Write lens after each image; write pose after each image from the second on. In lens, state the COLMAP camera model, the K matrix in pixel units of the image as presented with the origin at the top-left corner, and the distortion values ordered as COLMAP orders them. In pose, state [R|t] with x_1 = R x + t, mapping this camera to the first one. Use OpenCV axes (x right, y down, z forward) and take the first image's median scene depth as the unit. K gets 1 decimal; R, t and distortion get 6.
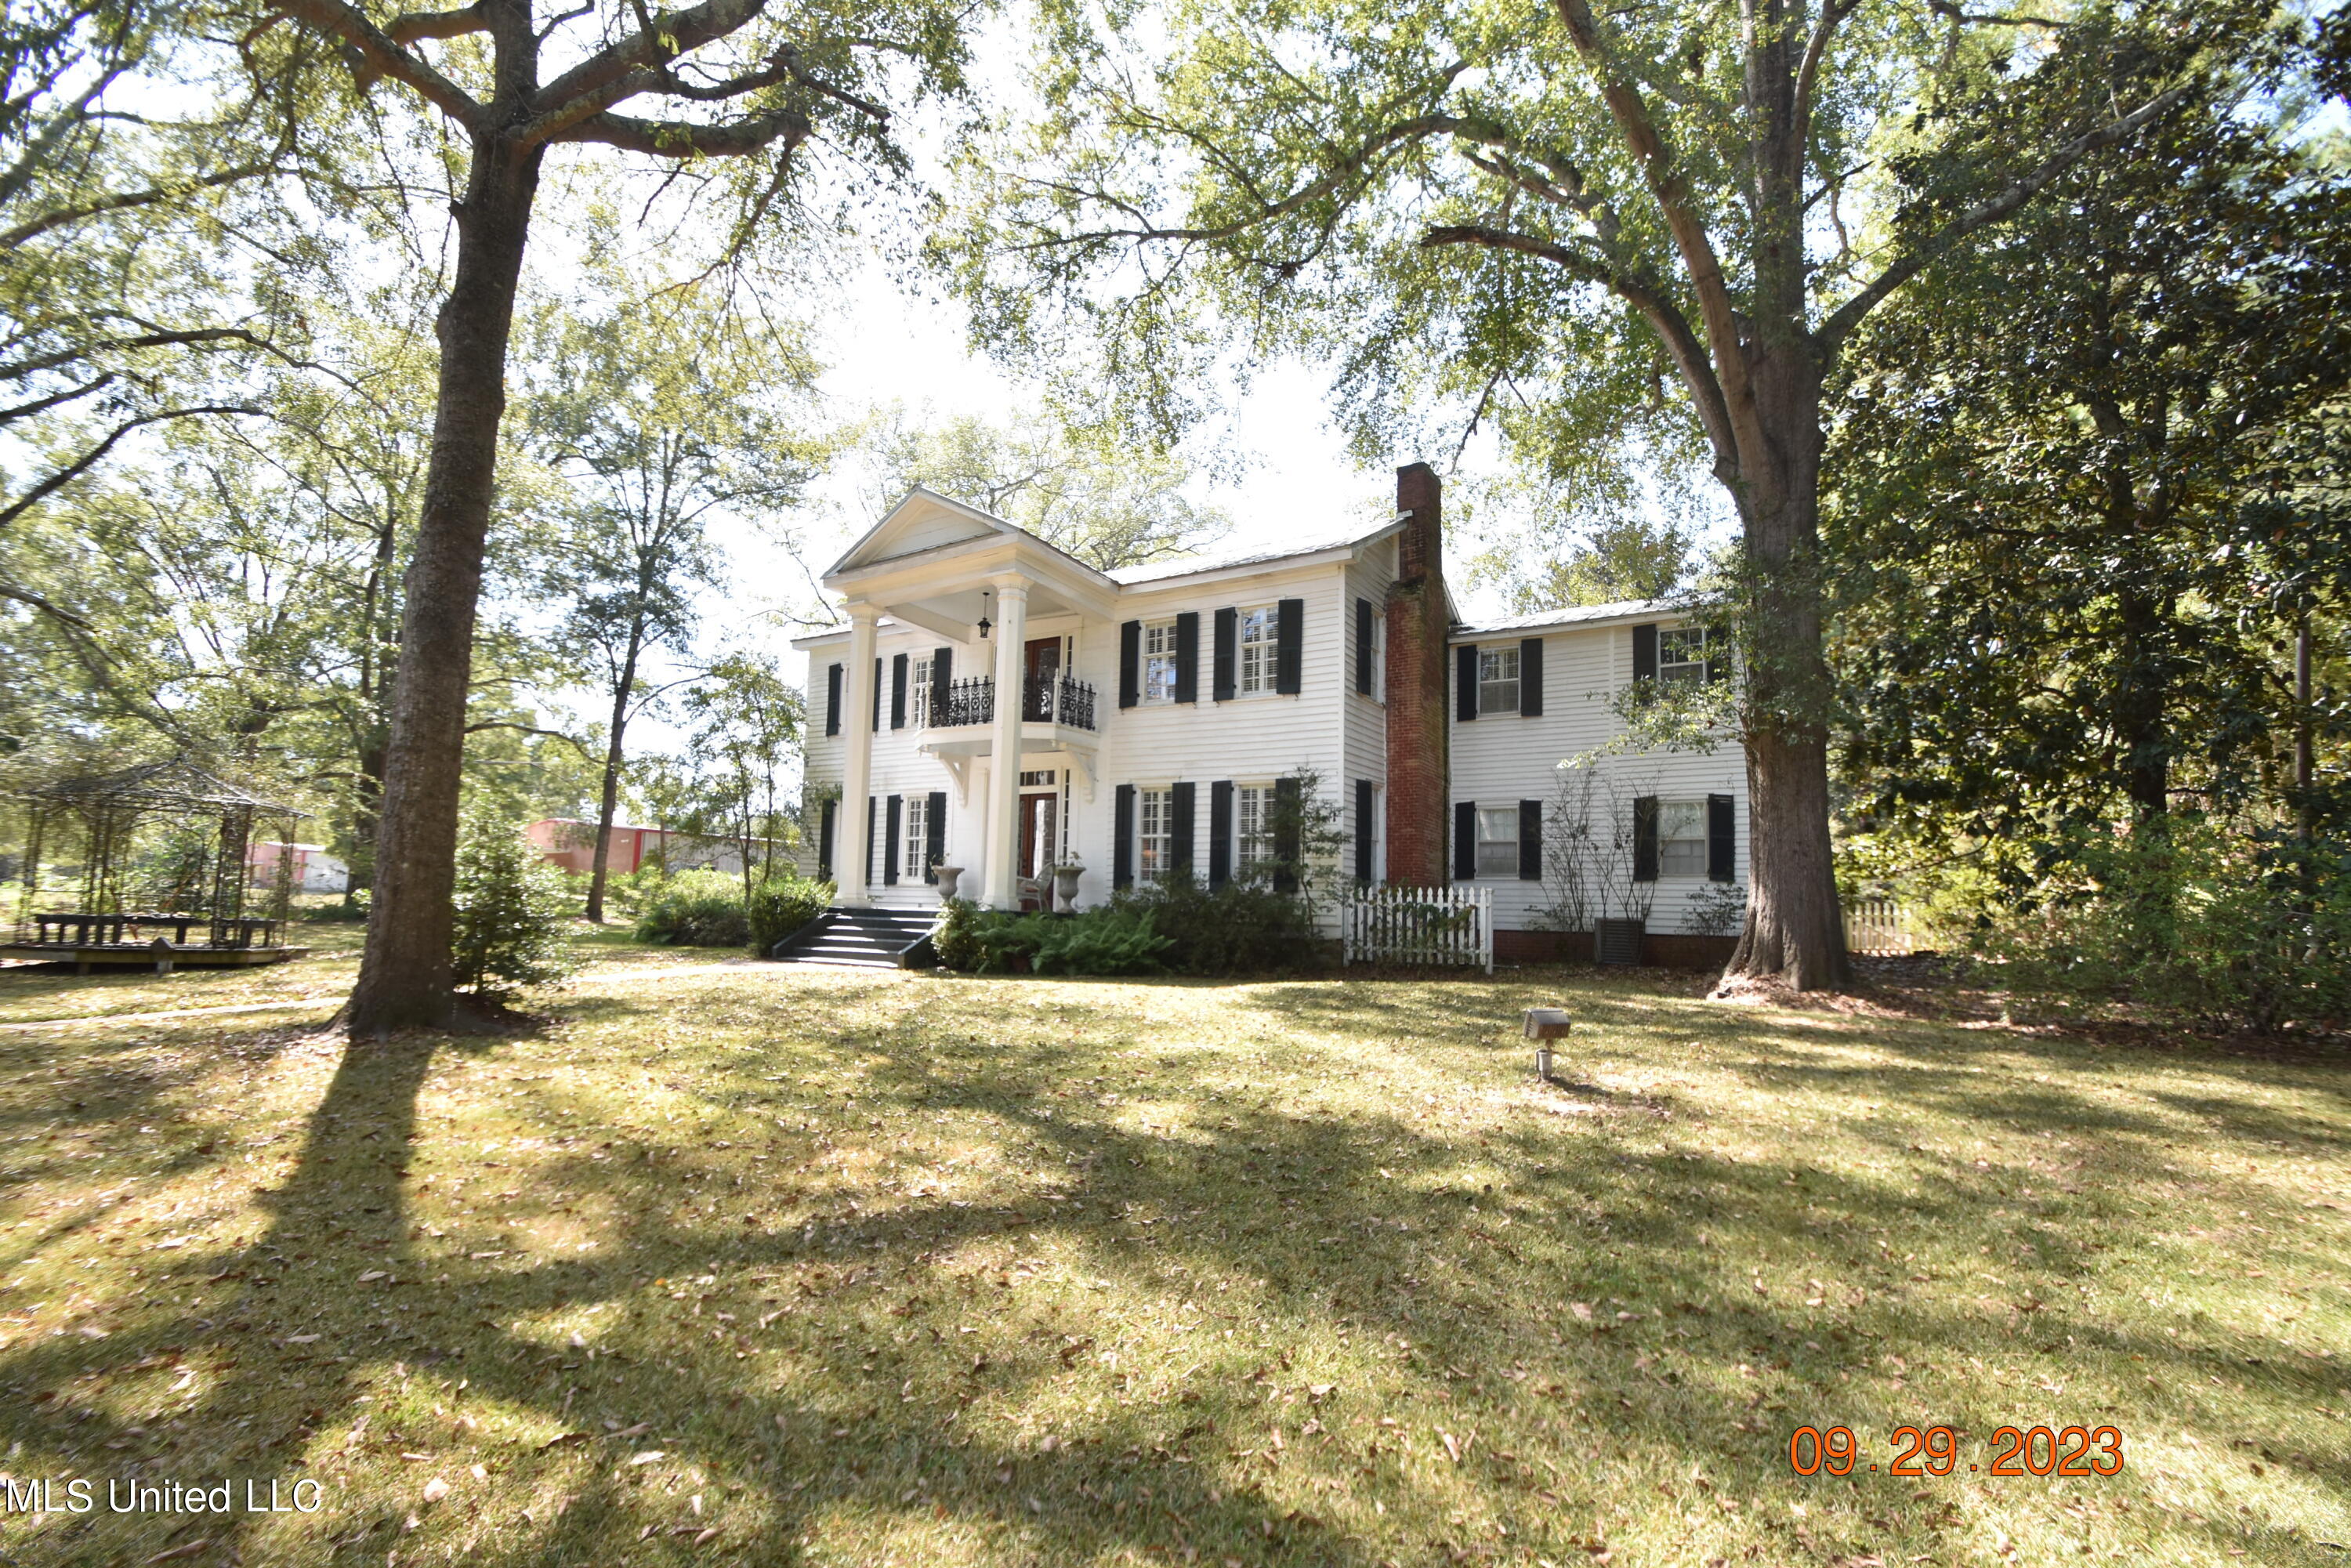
lens RADIAL K [[1052.7, 0, 1178.4], [0, 1052.7, 826.2], [0, 0, 1]] dist [0.003055, 0.000511]
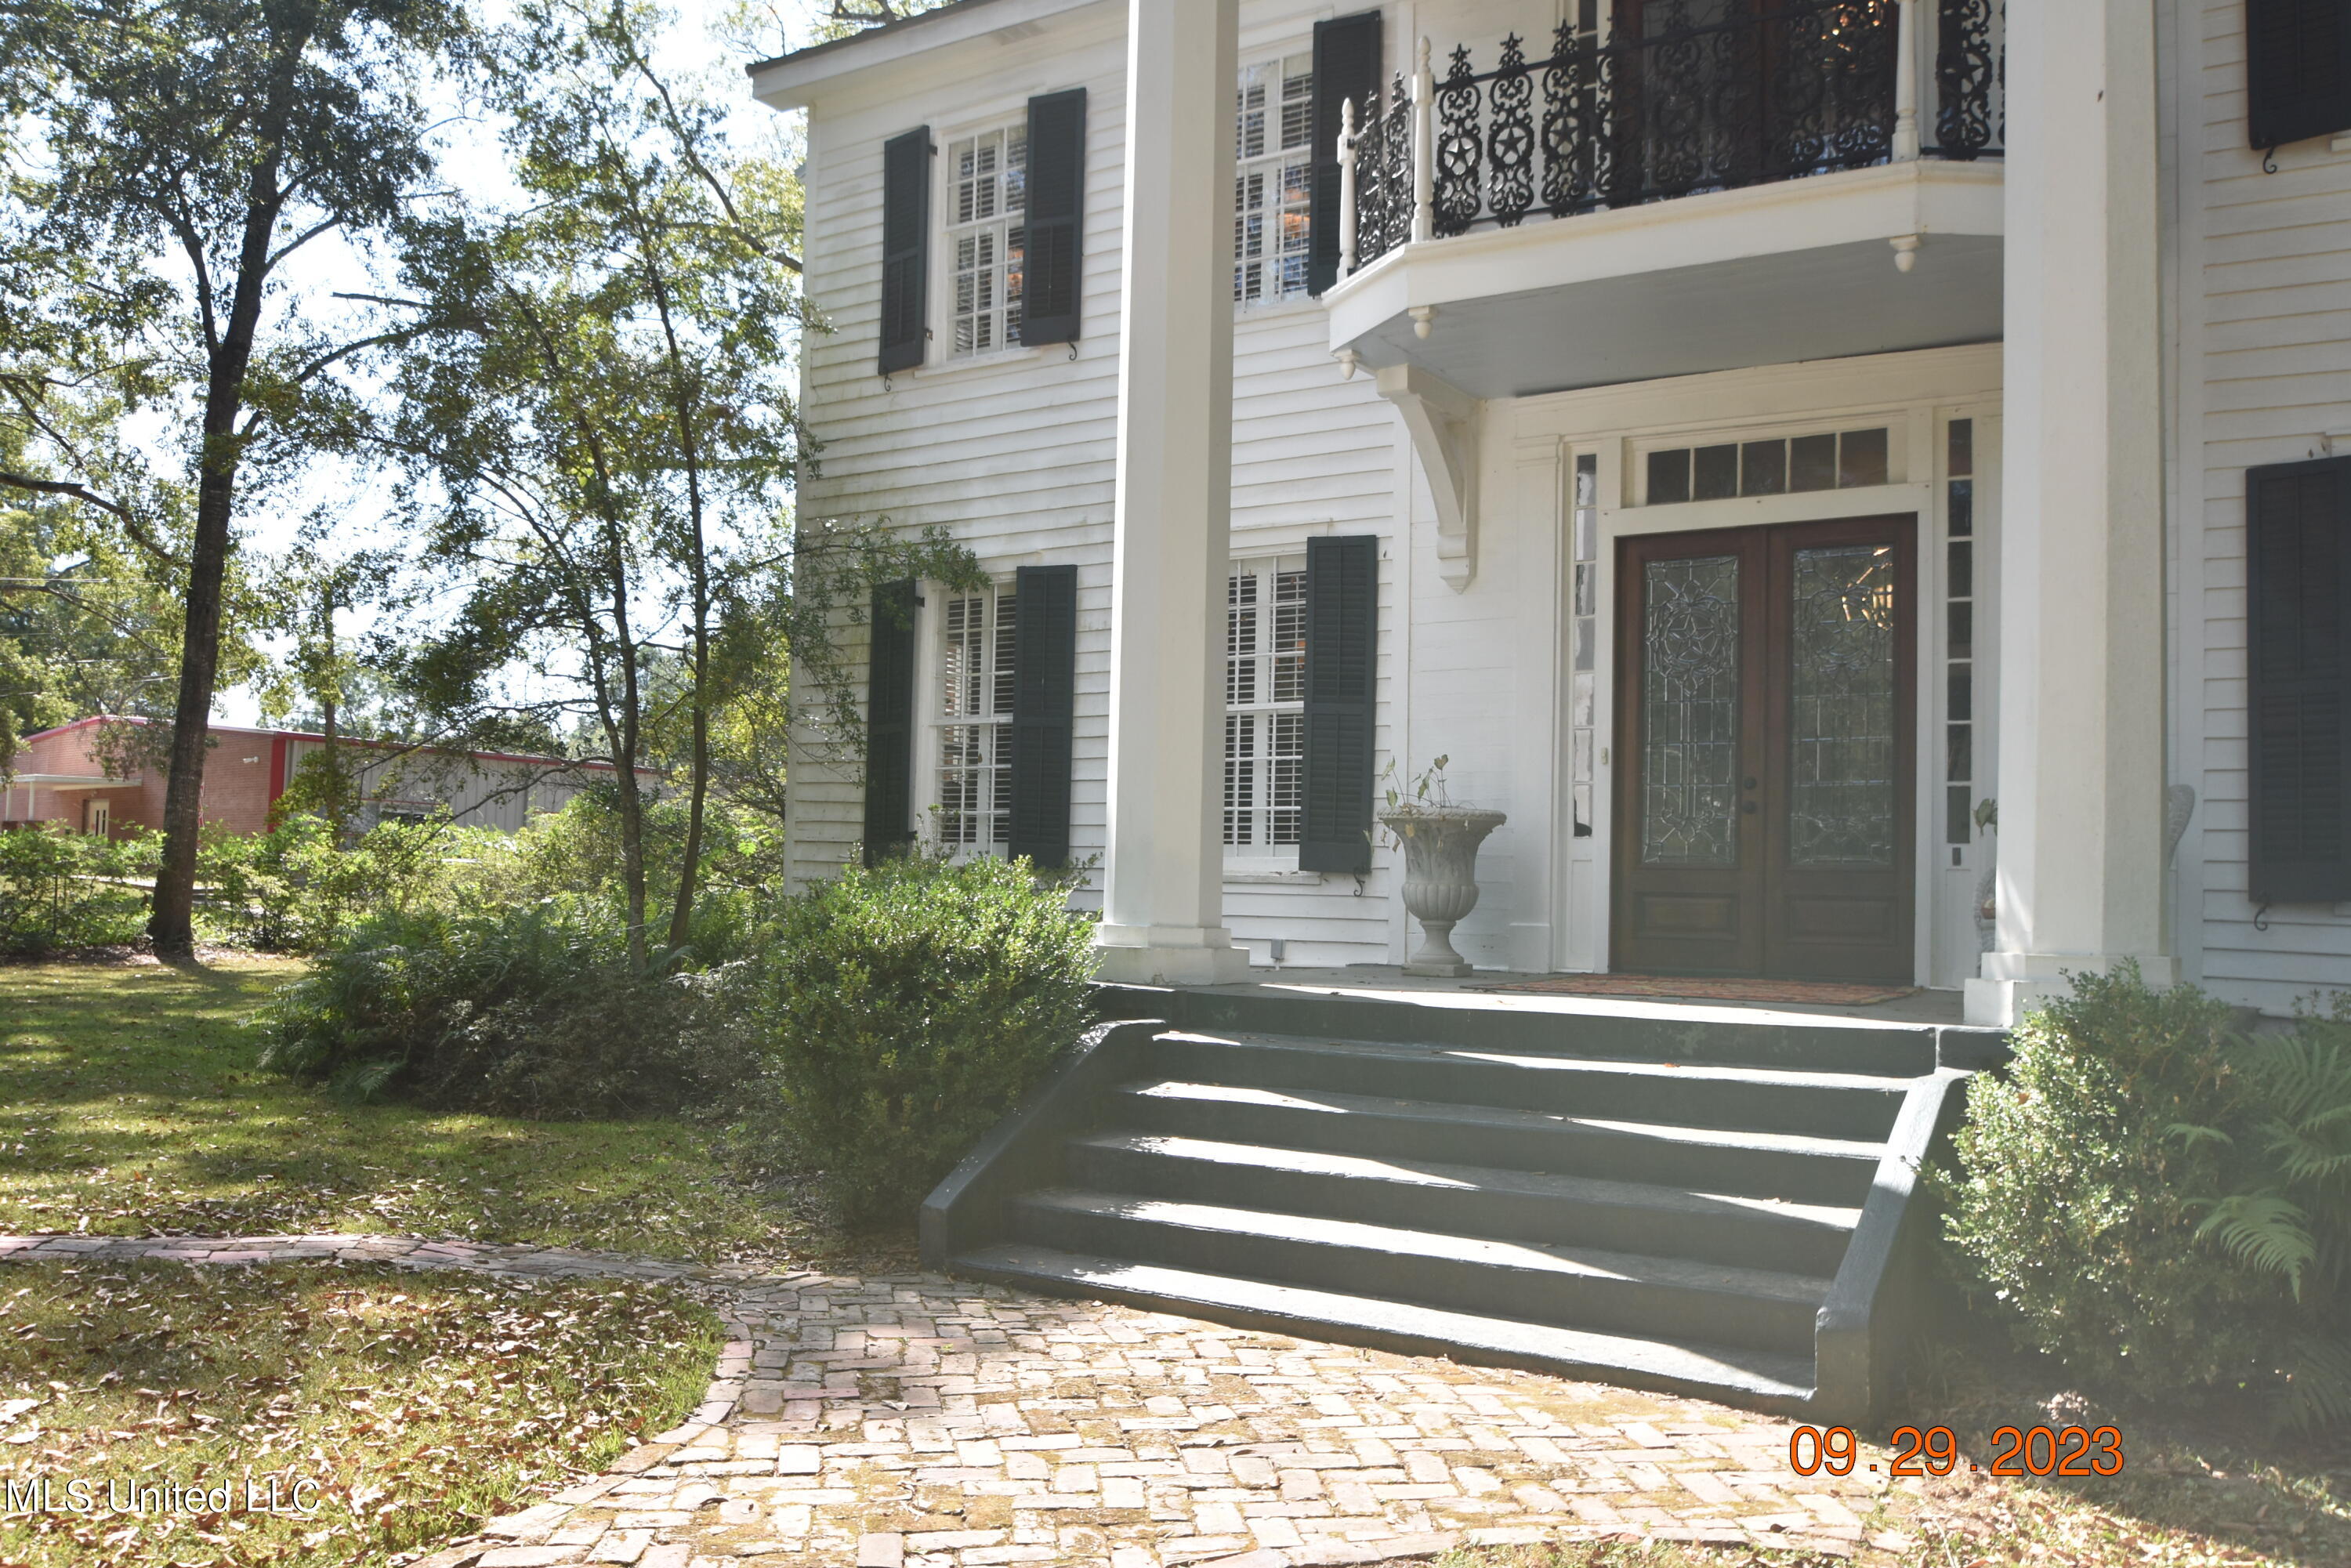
lens RADIAL K [[1861.3, 0, 1179.8], [0, 1861.3, 815.6], [0, 0, 1]] dist [-0.005956, -0.088937]
pose [[0.999776, -0.005200, -0.020532, -0.169560], [0.006012, 0.999195, 0.039669, 0.013425], [0.020309, -0.039783, 0.999002, 0.333155]]
